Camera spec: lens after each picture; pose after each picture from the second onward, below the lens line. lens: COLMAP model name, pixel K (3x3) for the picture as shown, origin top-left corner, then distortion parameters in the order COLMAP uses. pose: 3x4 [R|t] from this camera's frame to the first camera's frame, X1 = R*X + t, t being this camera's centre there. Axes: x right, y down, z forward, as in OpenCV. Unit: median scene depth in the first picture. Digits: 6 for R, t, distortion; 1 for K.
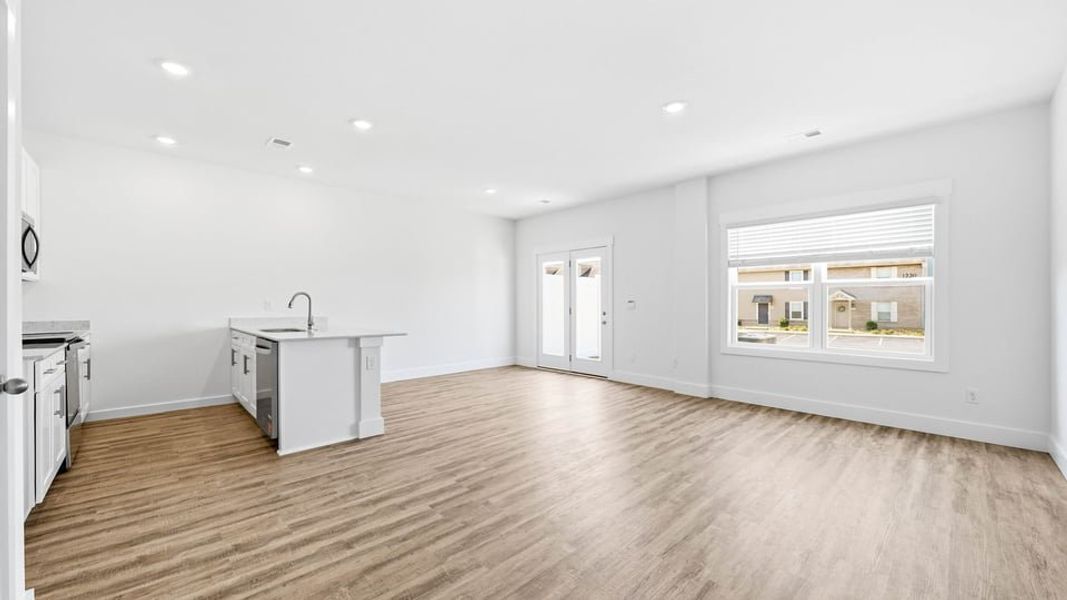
lens RADIAL K [[414.3, 0, 533.5], [0, 414.3, 300.0], [0, 0, 1]] dist [-0.003126, -0.000176]
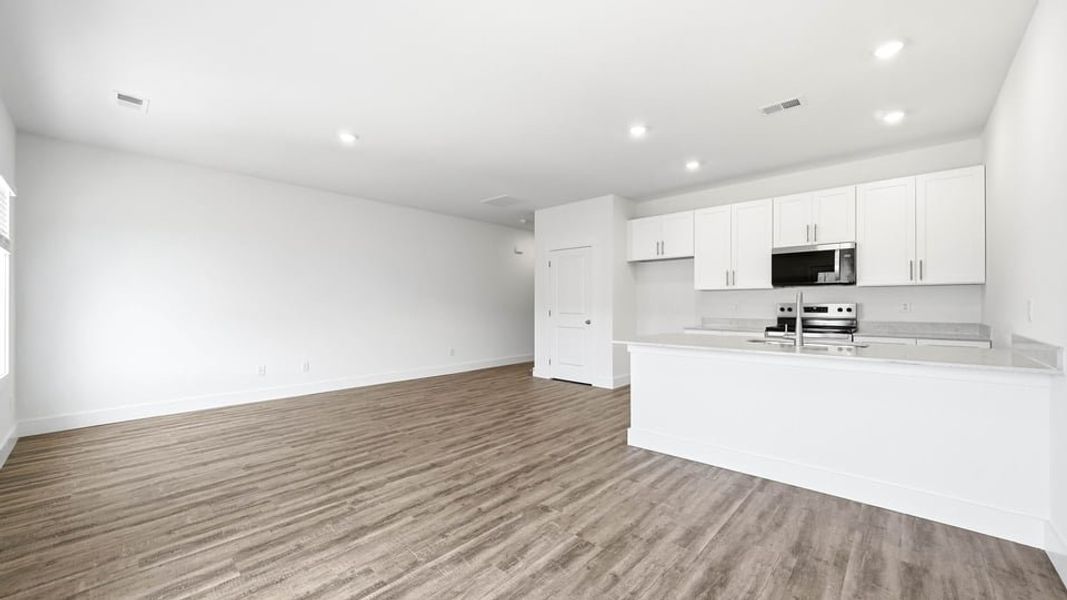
lens RADIAL K [[414.3, 0, 533.5], [0, 414.3, 300.0], [0, 0, 1]] dist [-0.003126, -0.000176]
pose [[-0.998018, -0.000703, -0.062922, -0.088838], [0.000353, 0.999859, -0.016774, 0.009247], [0.062925, -0.016763, -0.997877, 1.938942]]
